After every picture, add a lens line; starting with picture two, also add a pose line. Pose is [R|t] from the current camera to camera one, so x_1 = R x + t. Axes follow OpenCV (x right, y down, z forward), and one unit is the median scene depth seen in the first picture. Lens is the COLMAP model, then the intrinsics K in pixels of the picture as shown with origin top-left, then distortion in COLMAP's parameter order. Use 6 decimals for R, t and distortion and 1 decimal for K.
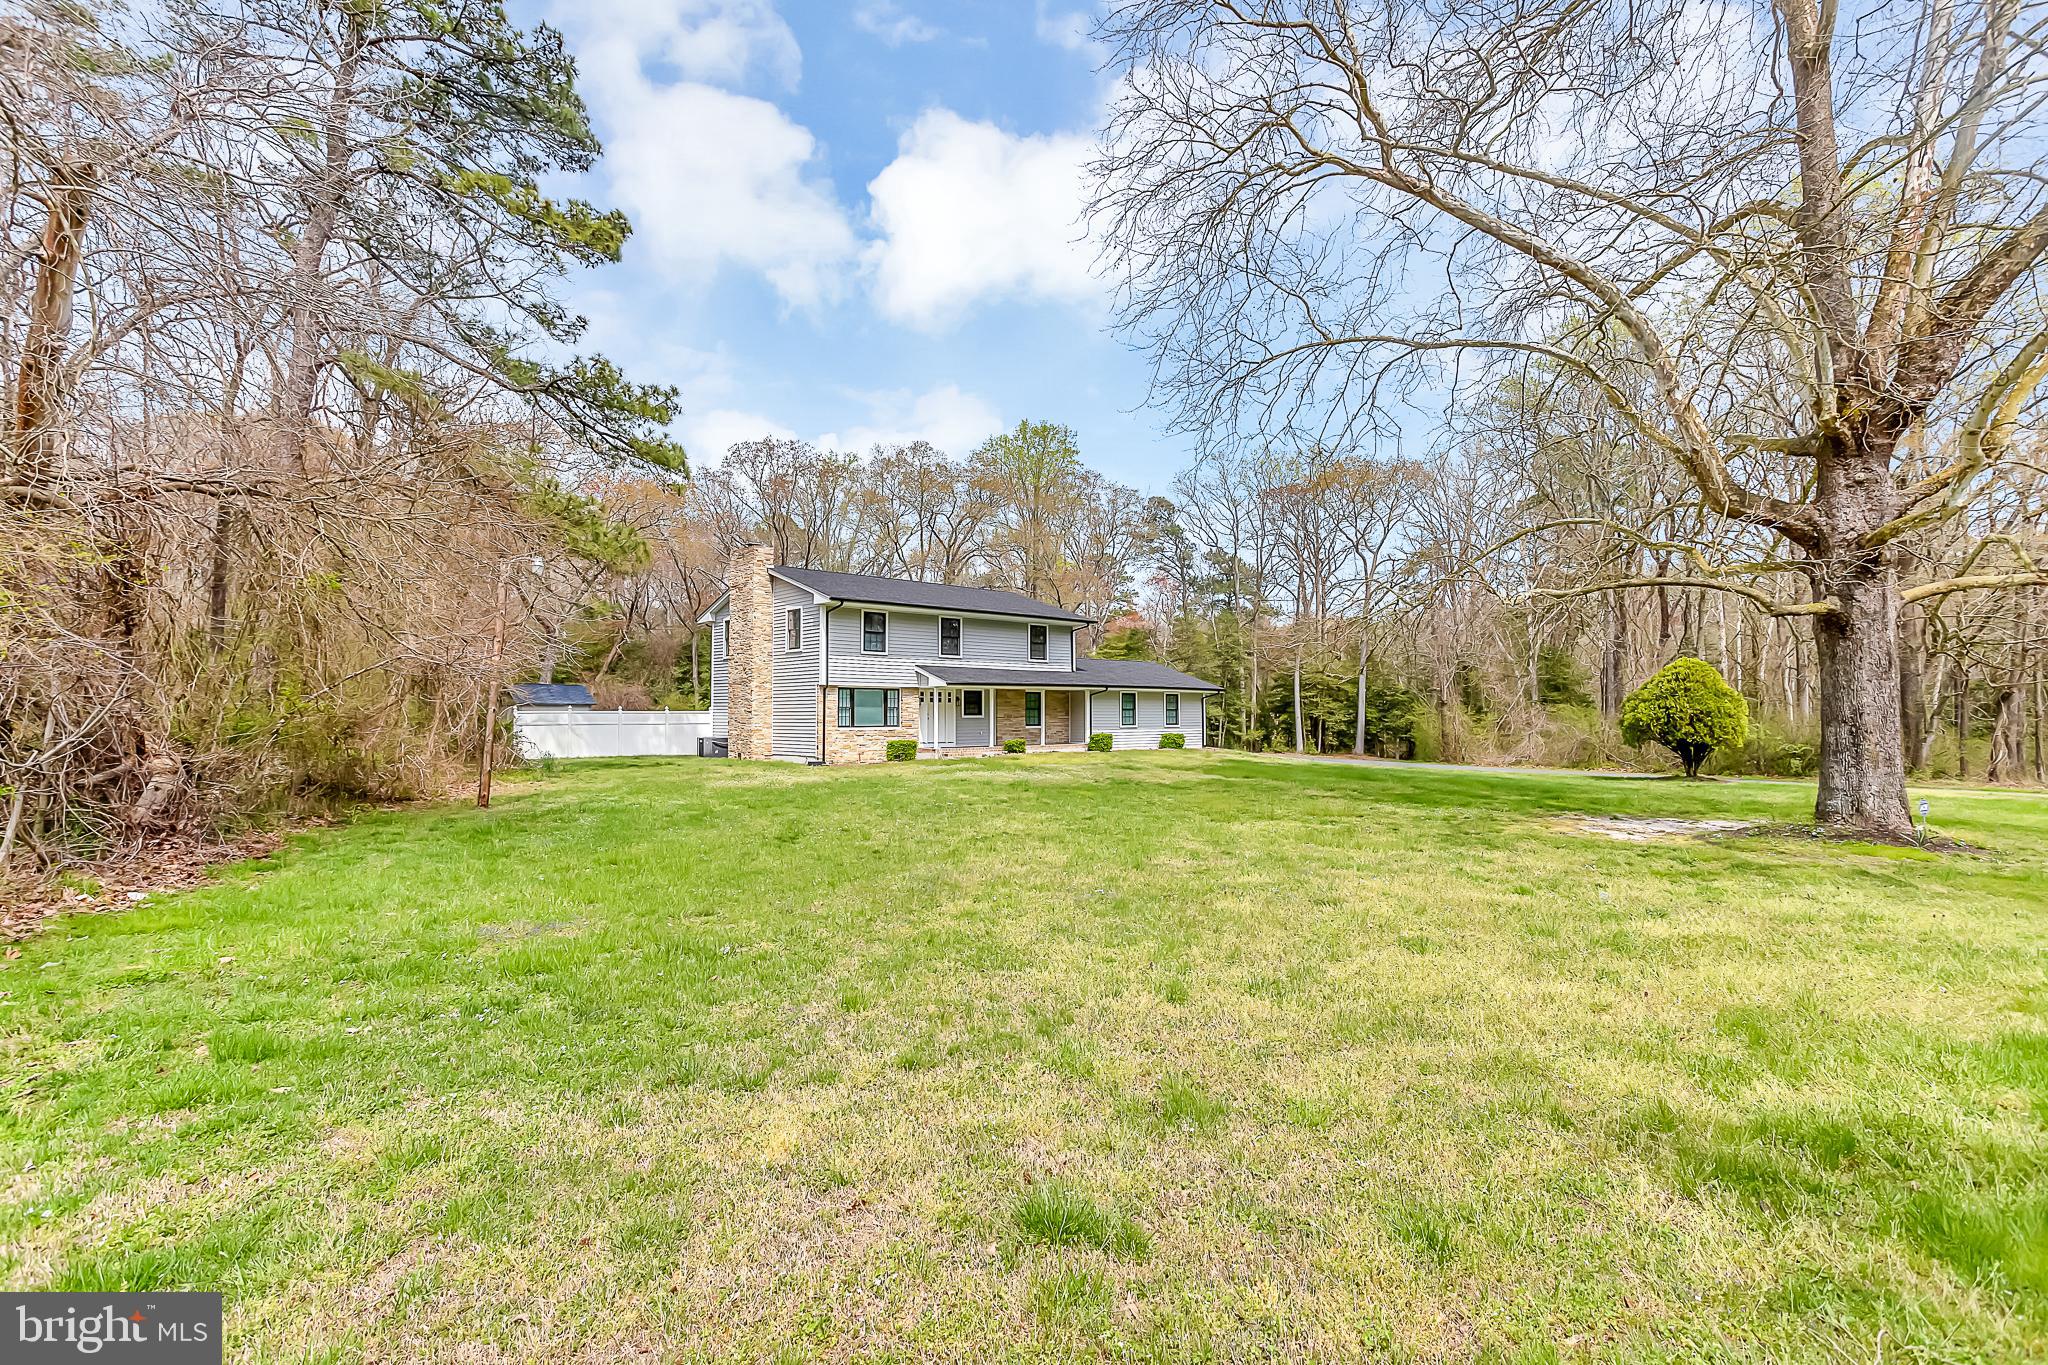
lens RADIAL K [[982.9, 0, 1024.0], [0, 982.9, 682.5], [0, 0, 1]] dist [0.000254, -0.000021]
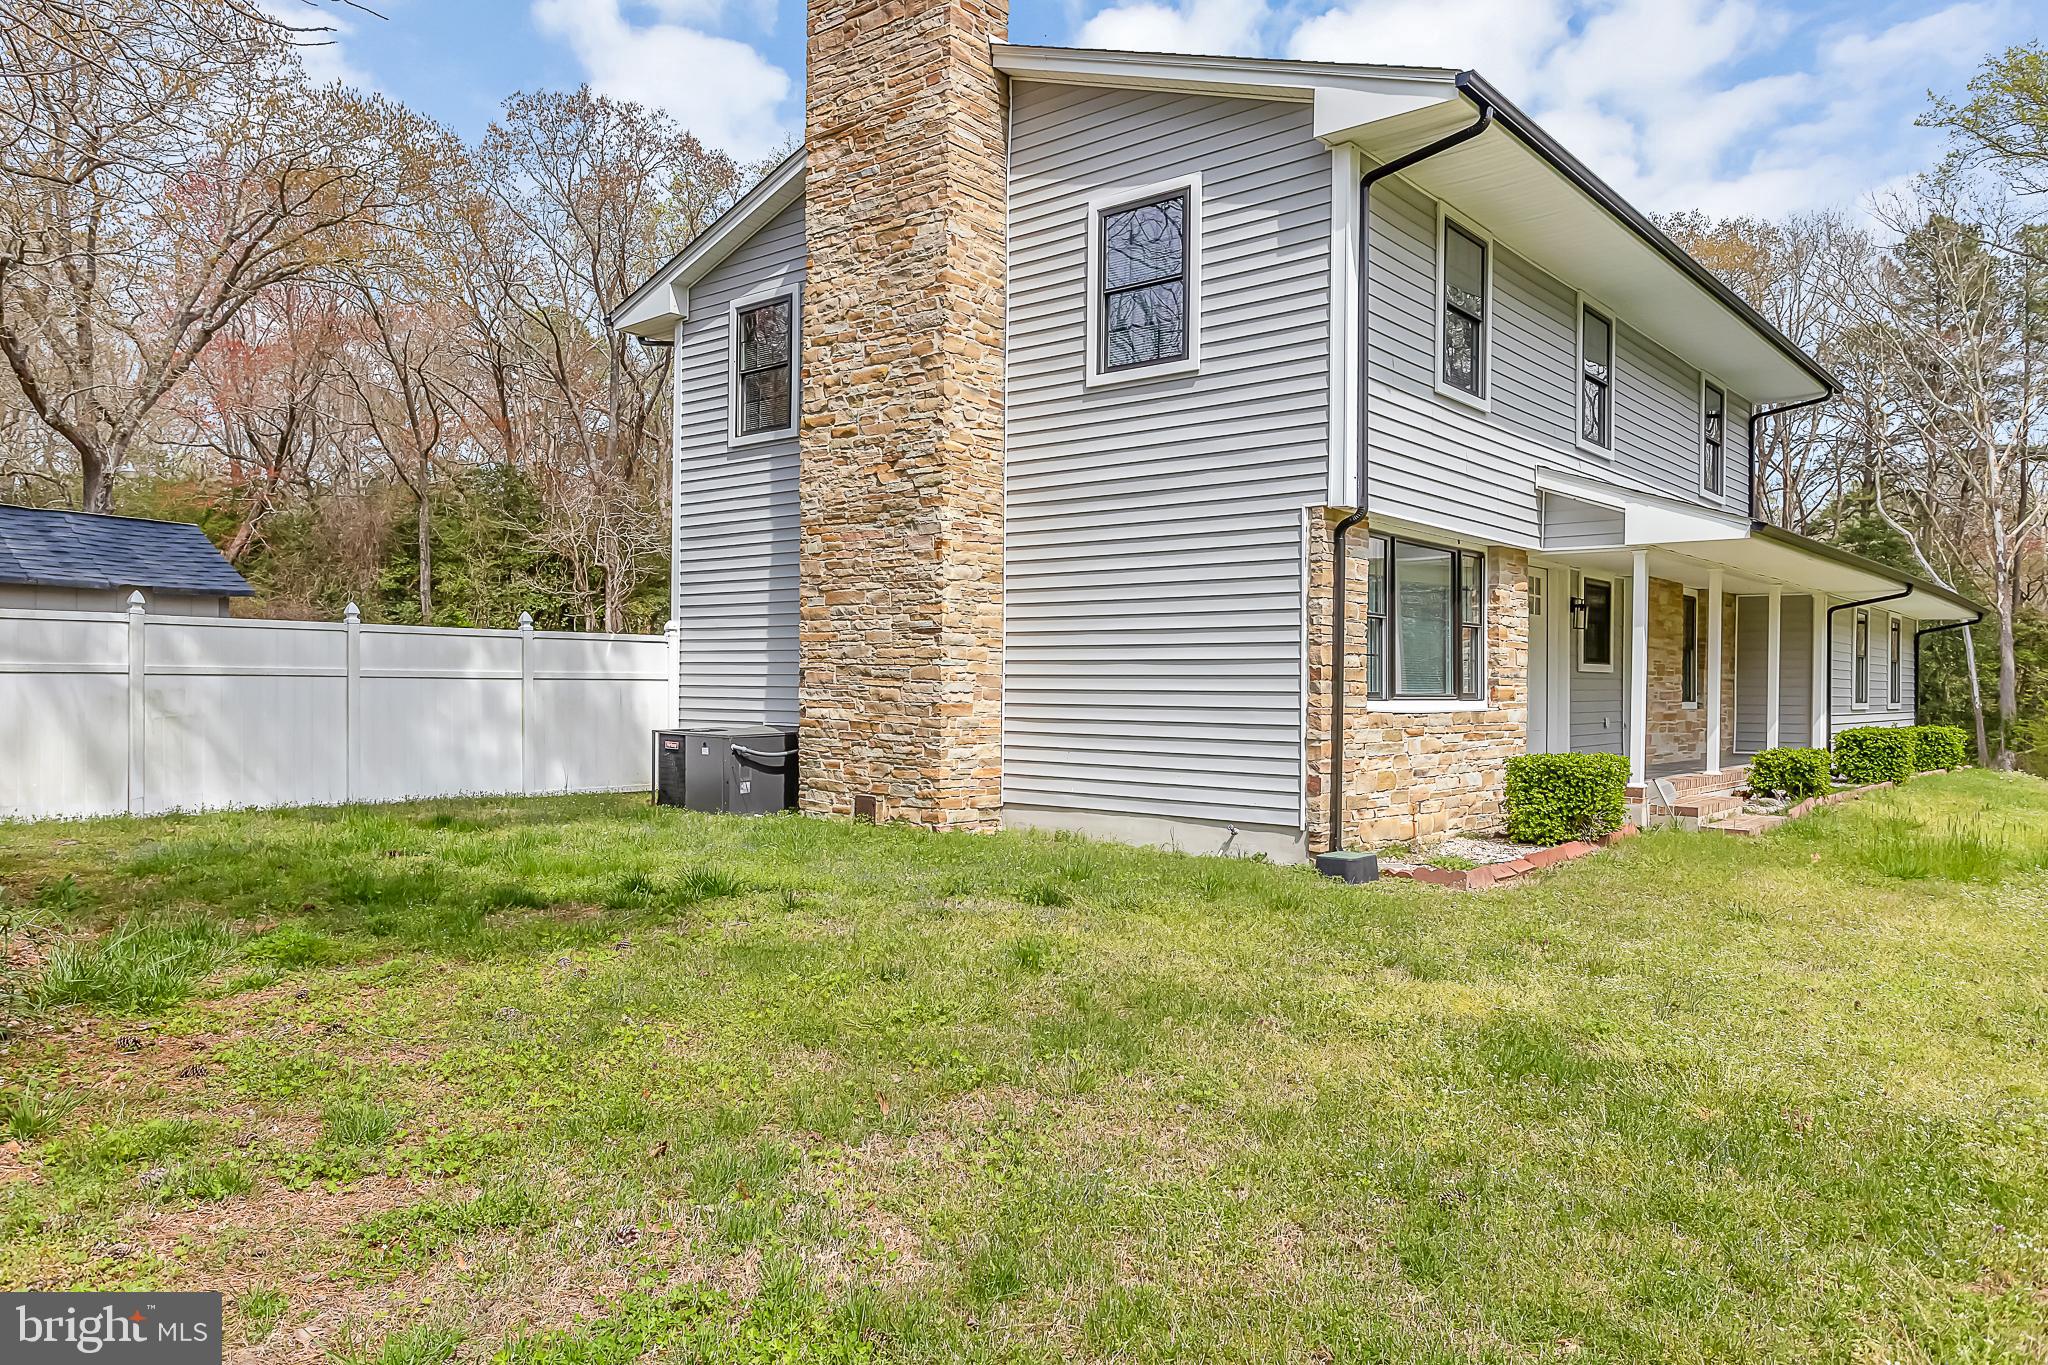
lens RADIAL K [[1409.0, 0, 1020.9], [0, 1409.0, 711.4], [0, 0, 1]] dist [0.002433, 0.000737]
pose [[0.992680, 0.009539, 0.120400, -0.285348], [-0.015898, 0.998522, 0.051965, 0.030088], [-0.119726, -0.053499, 0.991364, 0.621911]]
